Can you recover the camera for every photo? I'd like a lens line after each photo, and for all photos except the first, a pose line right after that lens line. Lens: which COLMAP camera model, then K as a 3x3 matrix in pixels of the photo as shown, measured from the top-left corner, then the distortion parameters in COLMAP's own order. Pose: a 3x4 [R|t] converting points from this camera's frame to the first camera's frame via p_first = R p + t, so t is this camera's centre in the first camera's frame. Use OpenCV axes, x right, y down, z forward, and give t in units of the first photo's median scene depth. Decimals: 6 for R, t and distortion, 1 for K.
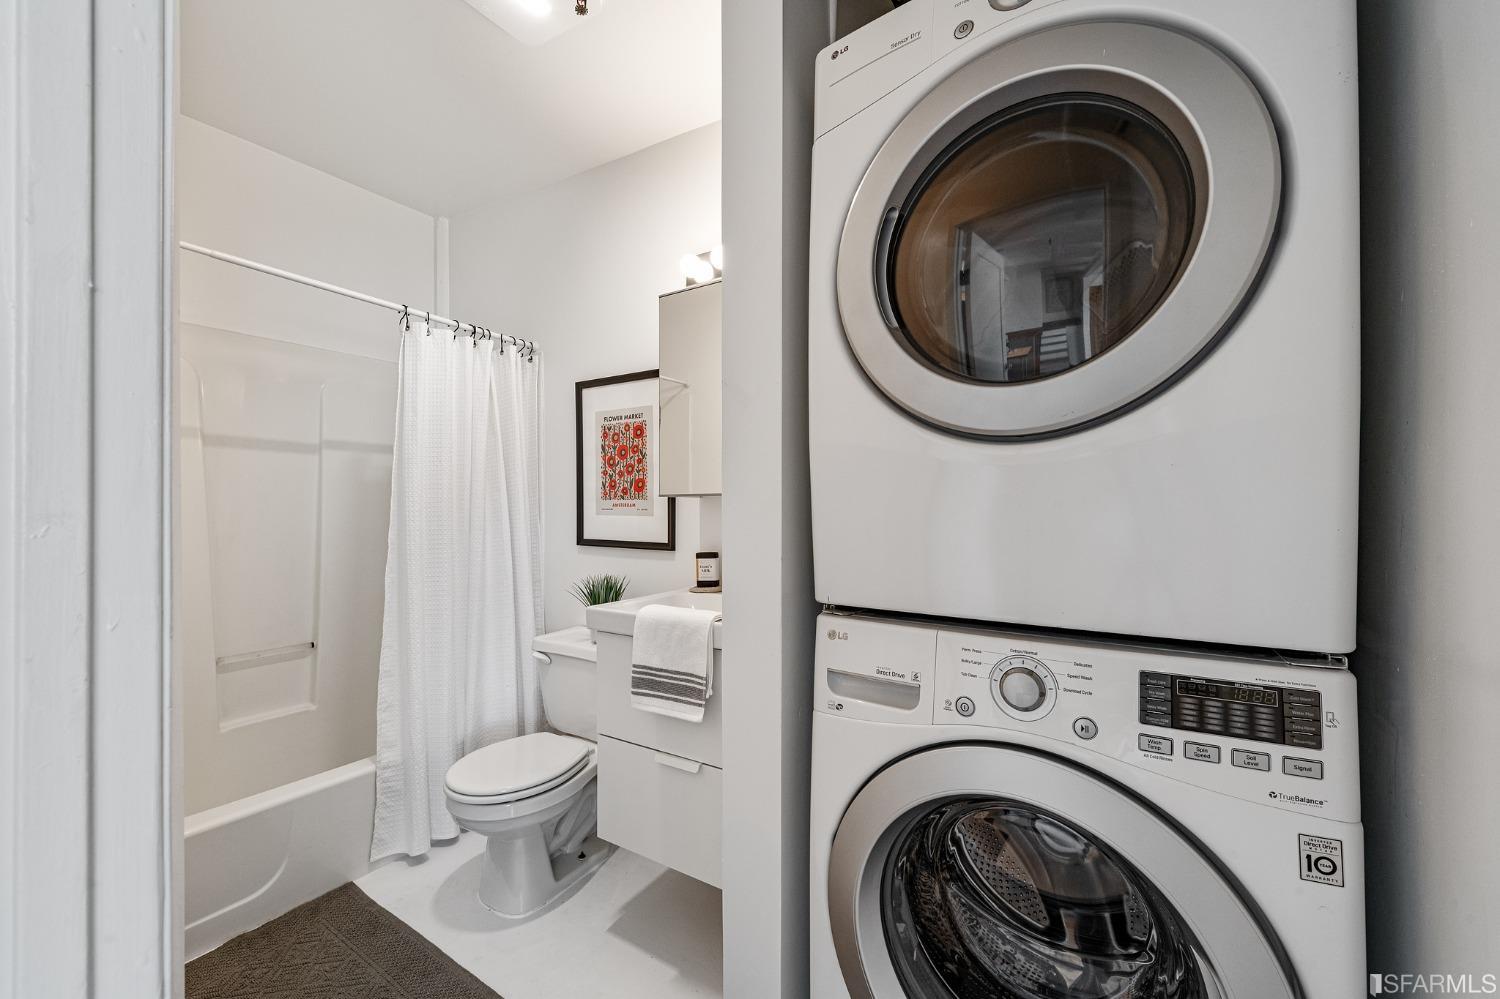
lens RADIAL K [[600.4, 0, 757.1], [0, 600.4, 501.5], [0, 0, 1]] dist [0.003998, -0.000114]
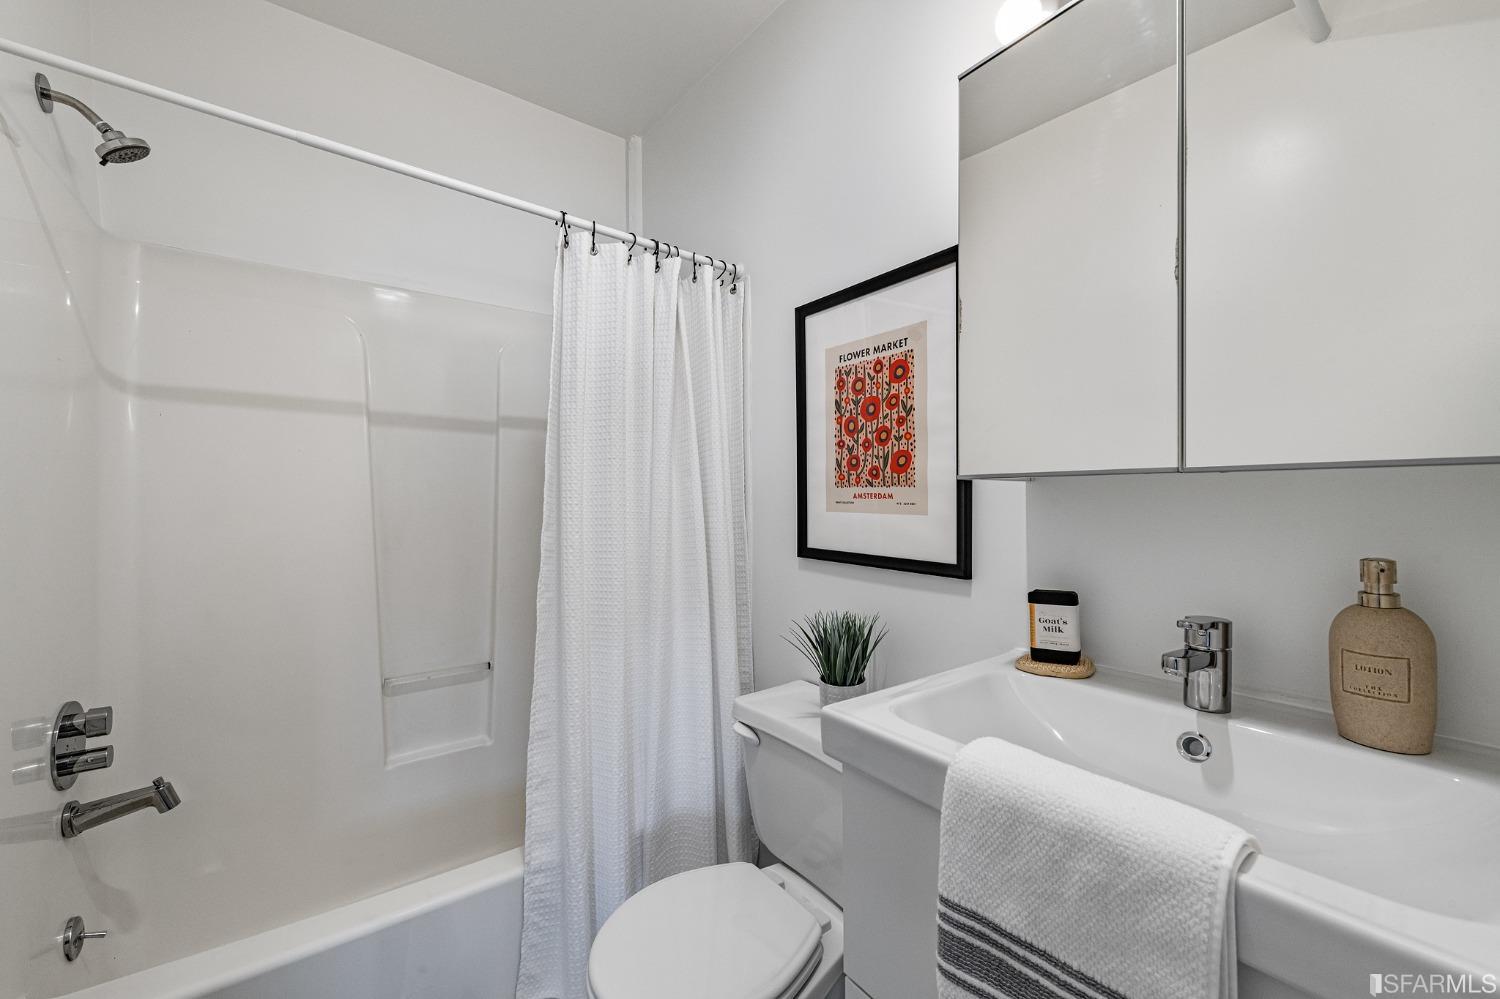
lens RADIAL K [[600.4, 0, 754.5], [0, 600.4, 495.7], [0, 0, 1]] dist [0.003998, -0.000114]
pose [[0.937959, 0.000398, -0.346747, -0.126758], [0.002629, 0.999962, 0.008260, 0.000508], [0.346737, -0.008659, 0.937923, 0.399875]]
